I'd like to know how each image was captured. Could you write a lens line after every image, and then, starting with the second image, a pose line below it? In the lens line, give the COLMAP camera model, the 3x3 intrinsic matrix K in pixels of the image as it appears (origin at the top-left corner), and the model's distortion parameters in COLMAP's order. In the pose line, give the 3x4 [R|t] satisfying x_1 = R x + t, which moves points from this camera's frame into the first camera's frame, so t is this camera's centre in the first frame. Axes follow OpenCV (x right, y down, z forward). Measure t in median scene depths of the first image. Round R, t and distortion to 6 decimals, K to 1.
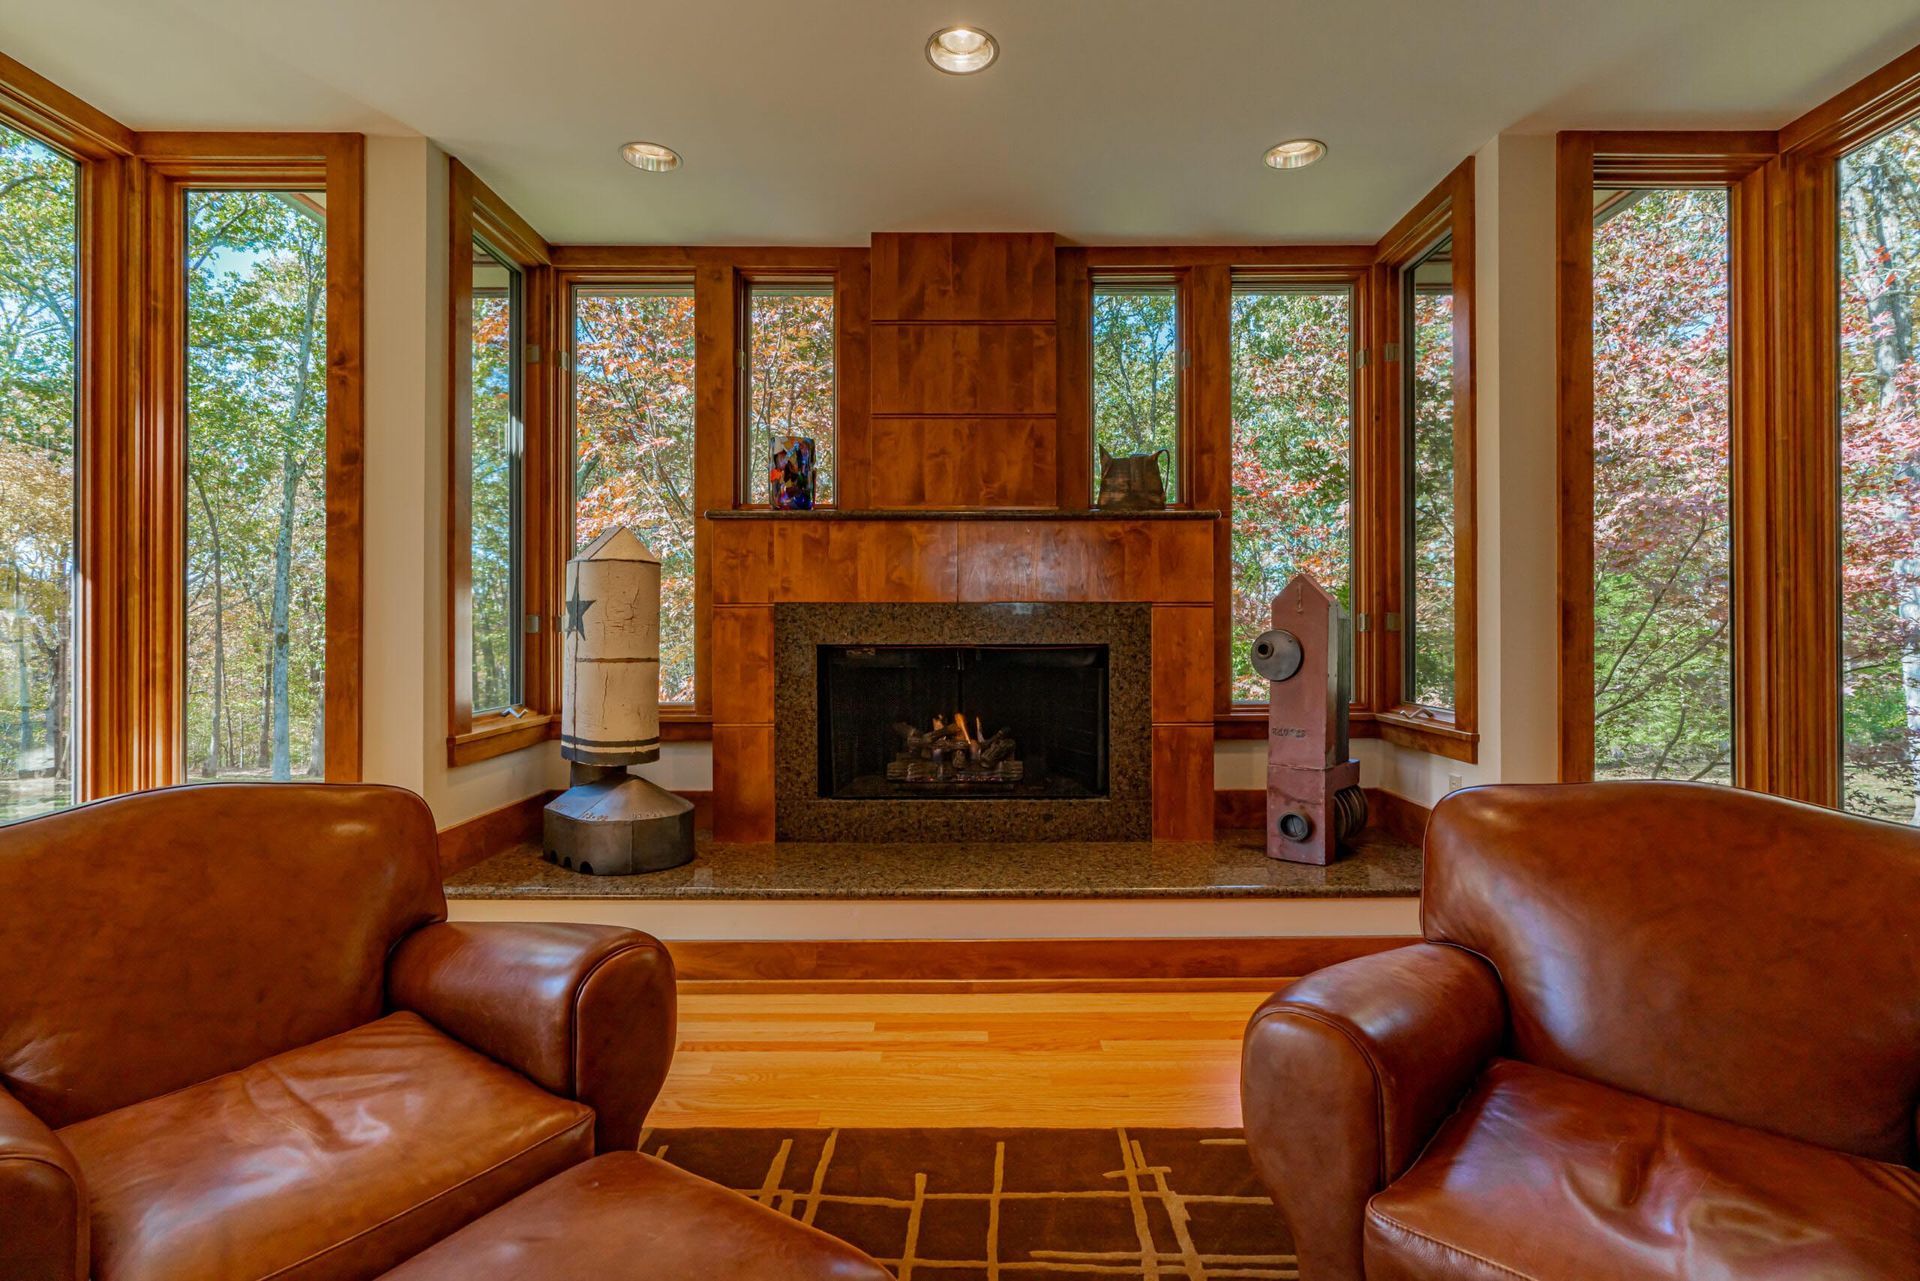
lens RADIAL K [[933.7, 0, 997.8], [0, 933.7, 616.0], [0, 0, 1]] dist [-0.000894, 0.002216]
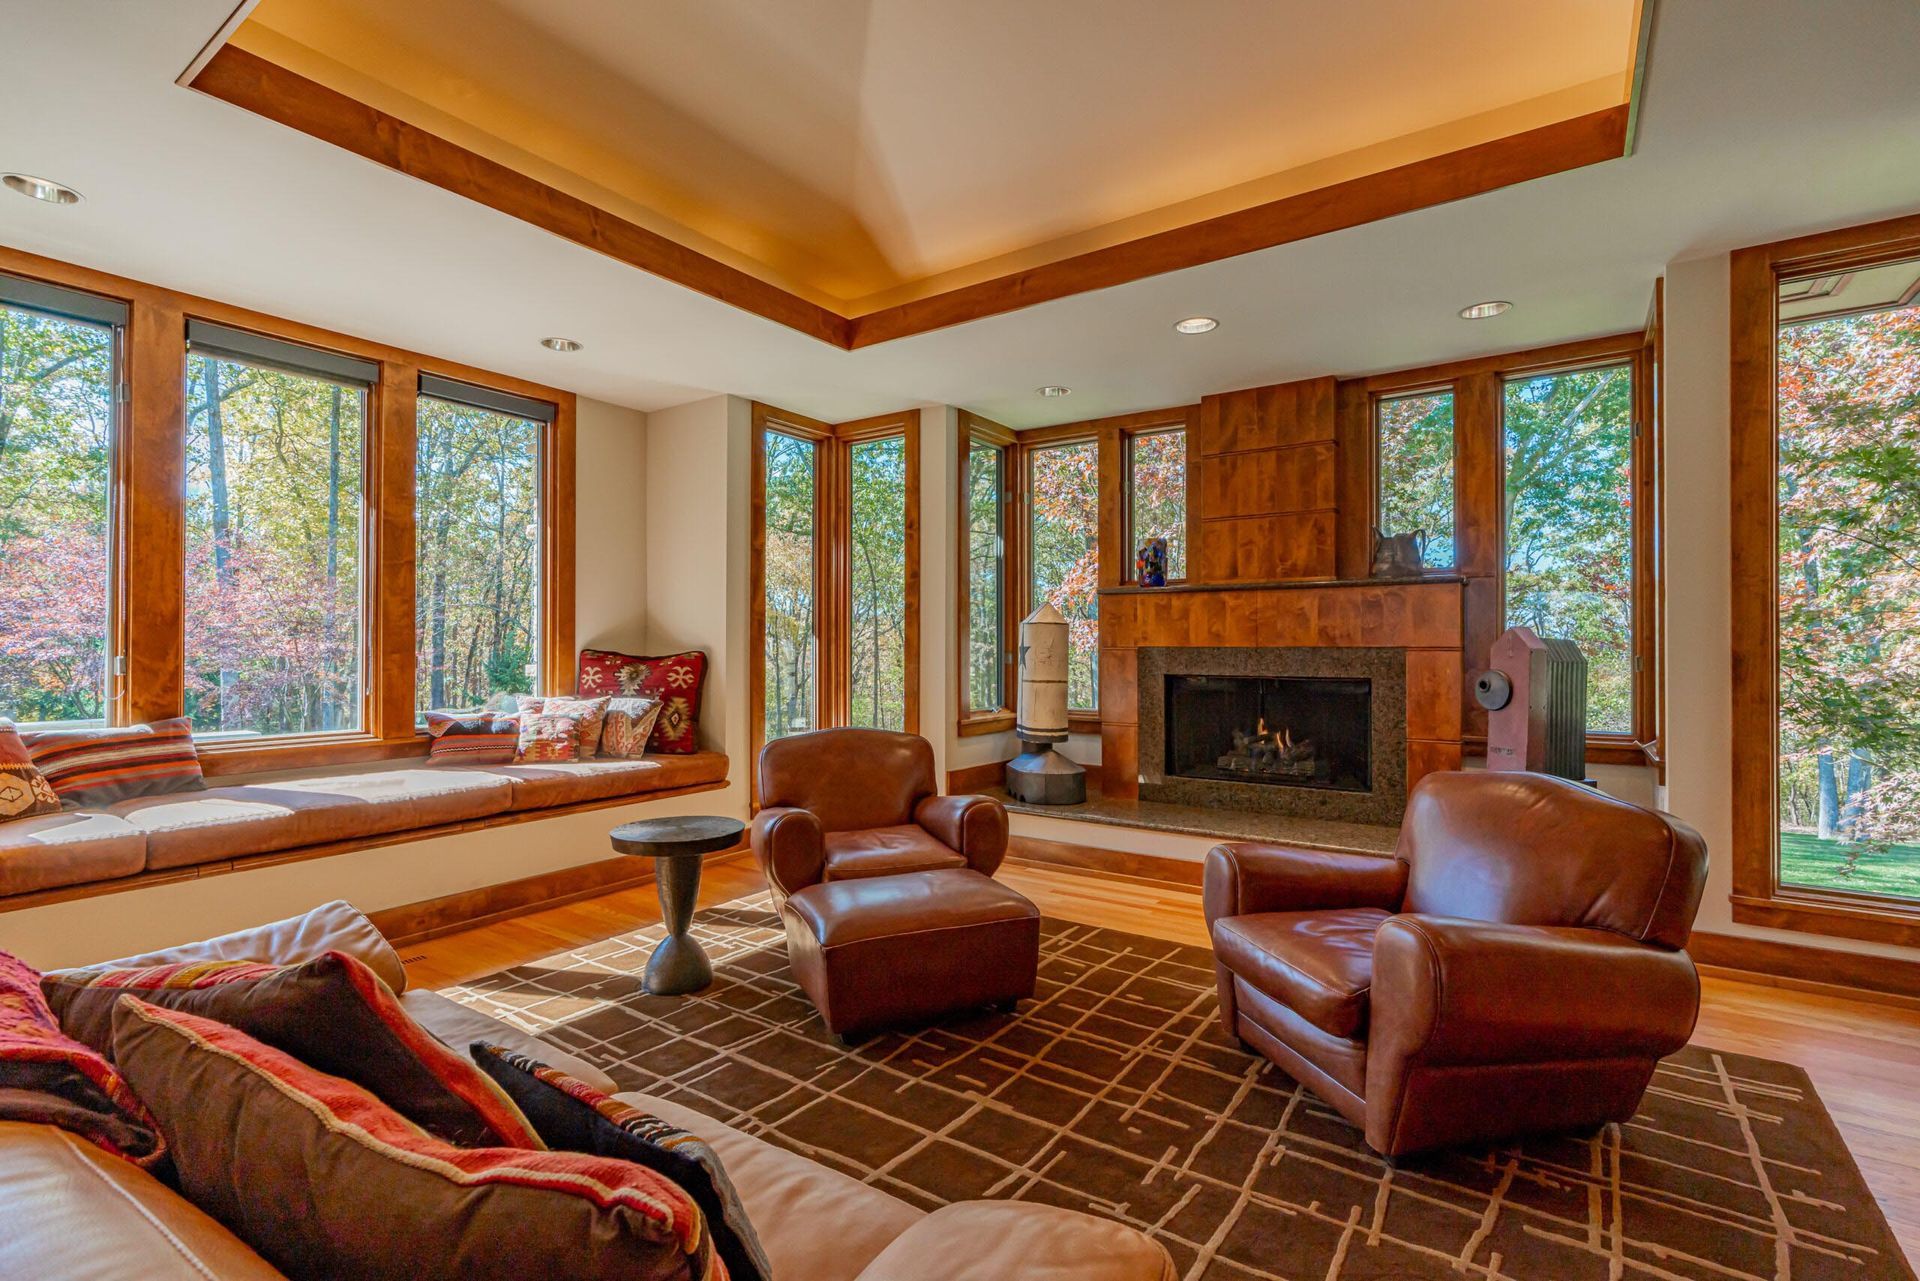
lens RADIAL K [[875.3, 0, 960.2], [0, 875.3, 635.0], [0, 0, 1]] dist [-0.001360, 0.000707]
pose [[0.824762, -0.006264, -0.565445, 0.337831], [0.003474, 0.999976, -0.006010, -0.025980], [0.565469, 0.002993, 0.824764, -0.367356]]
